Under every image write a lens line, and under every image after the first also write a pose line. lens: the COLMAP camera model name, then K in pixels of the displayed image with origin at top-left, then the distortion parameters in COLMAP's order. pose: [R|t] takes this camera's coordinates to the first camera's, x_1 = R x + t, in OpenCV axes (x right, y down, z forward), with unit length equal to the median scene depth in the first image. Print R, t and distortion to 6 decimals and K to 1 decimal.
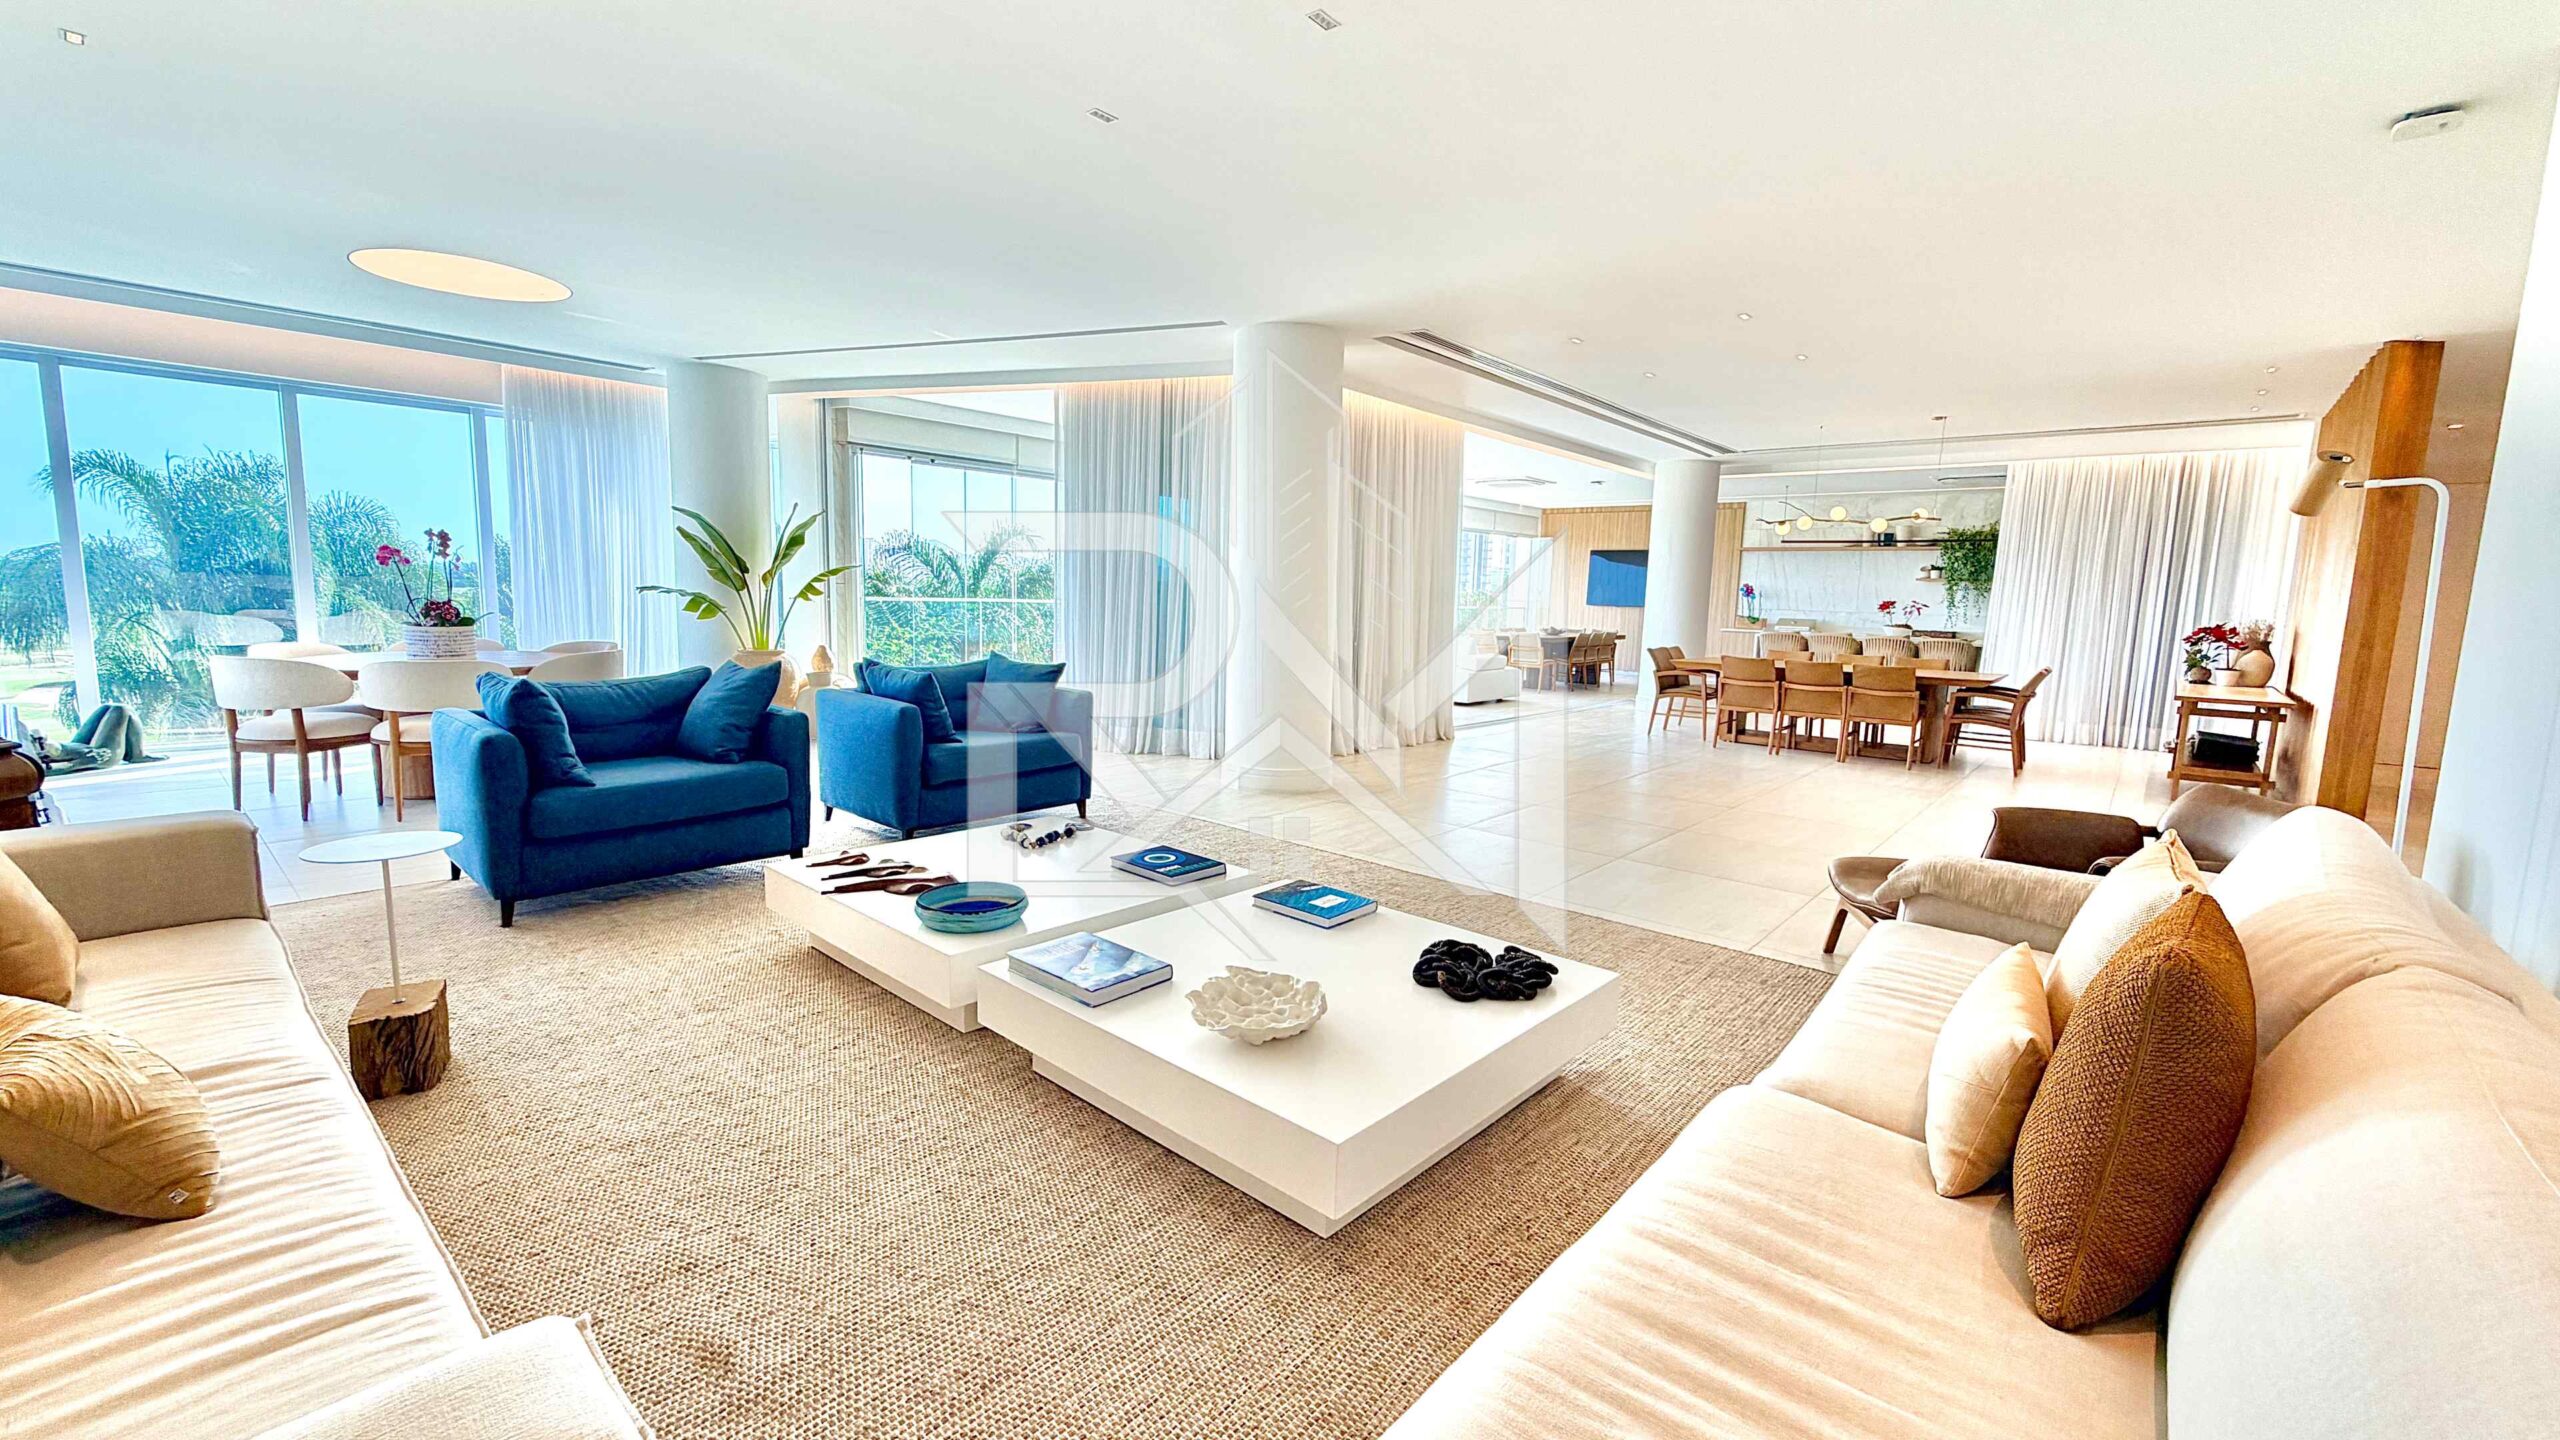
lens RADIAL K [[1021.1, 0, 1275.5], [0, 1021.1, 738.0], [0, 0, 1]] dist [0.002110, -0.001078]
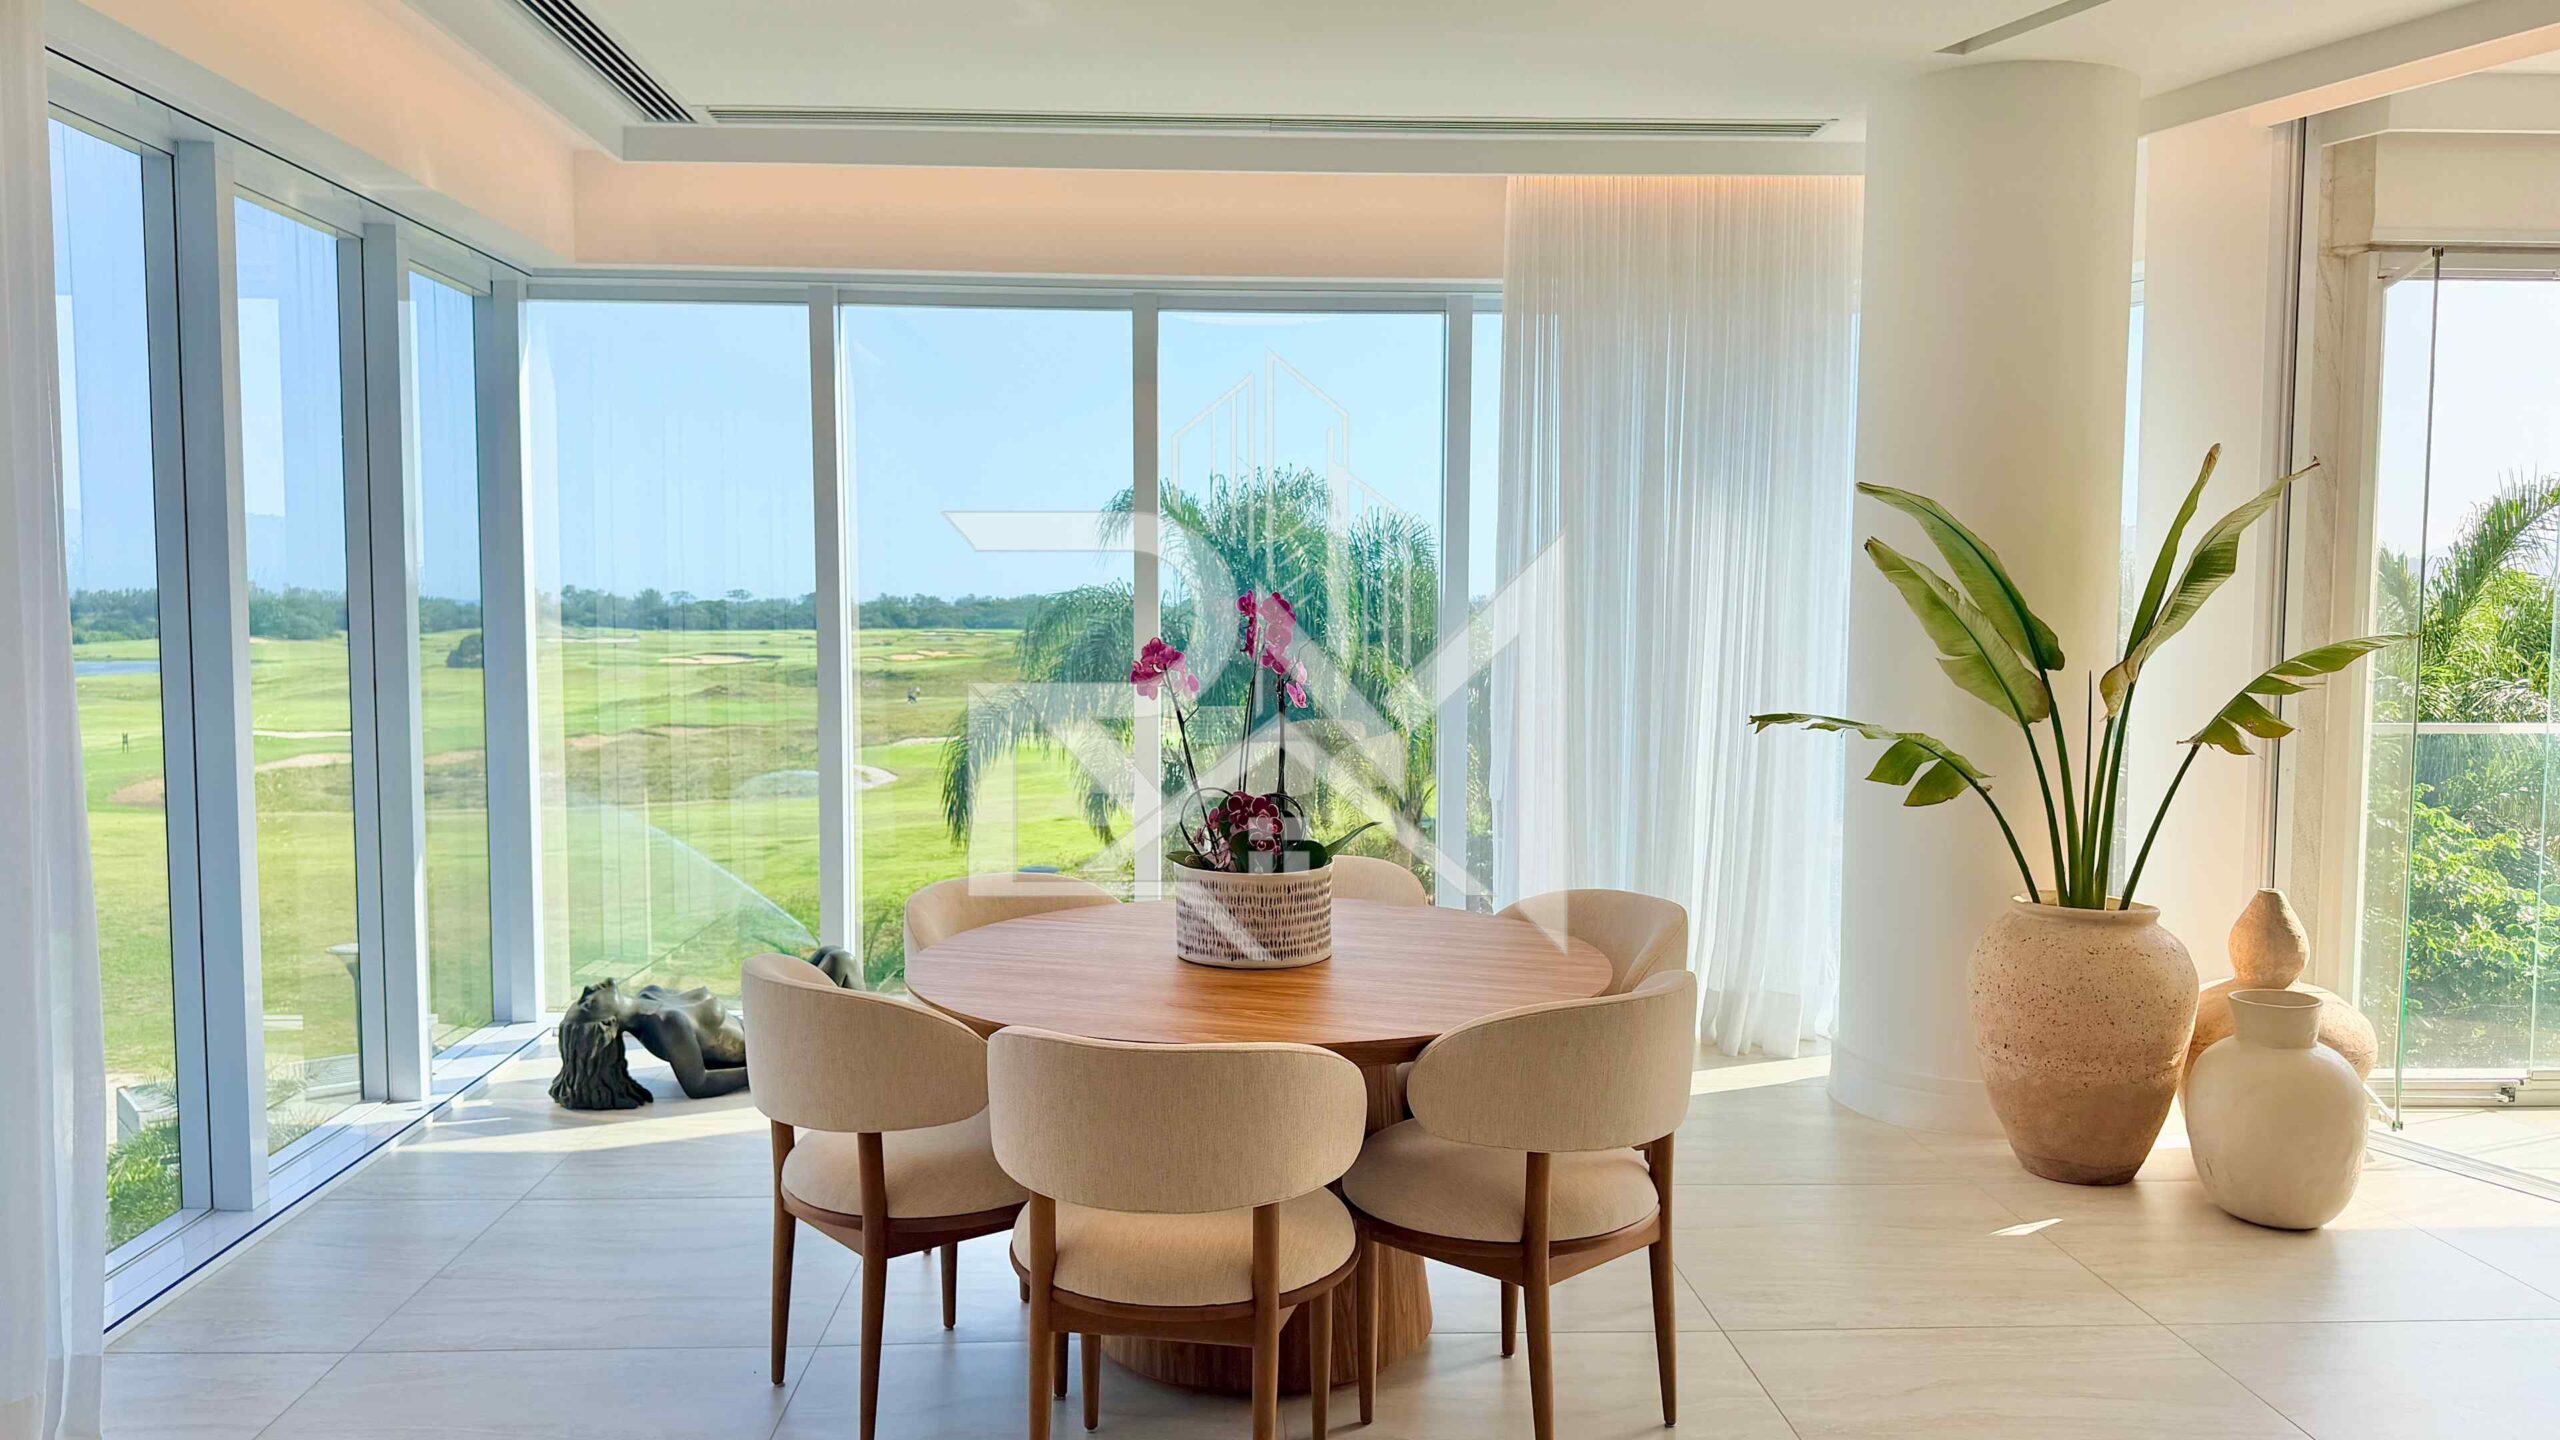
lens RADIAL K [[1798.4, 0, 1263.2], [0, 1798.4, 729.5], [0, 0, 1]] dist [0.033869, -0.024412]
pose [[0.689801, 0.026253, -0.723523, -0.274619], [-0.085655, 0.995283, -0.045550, -0.094660], [0.718914, 0.093394, 0.688796, 0.425799]]
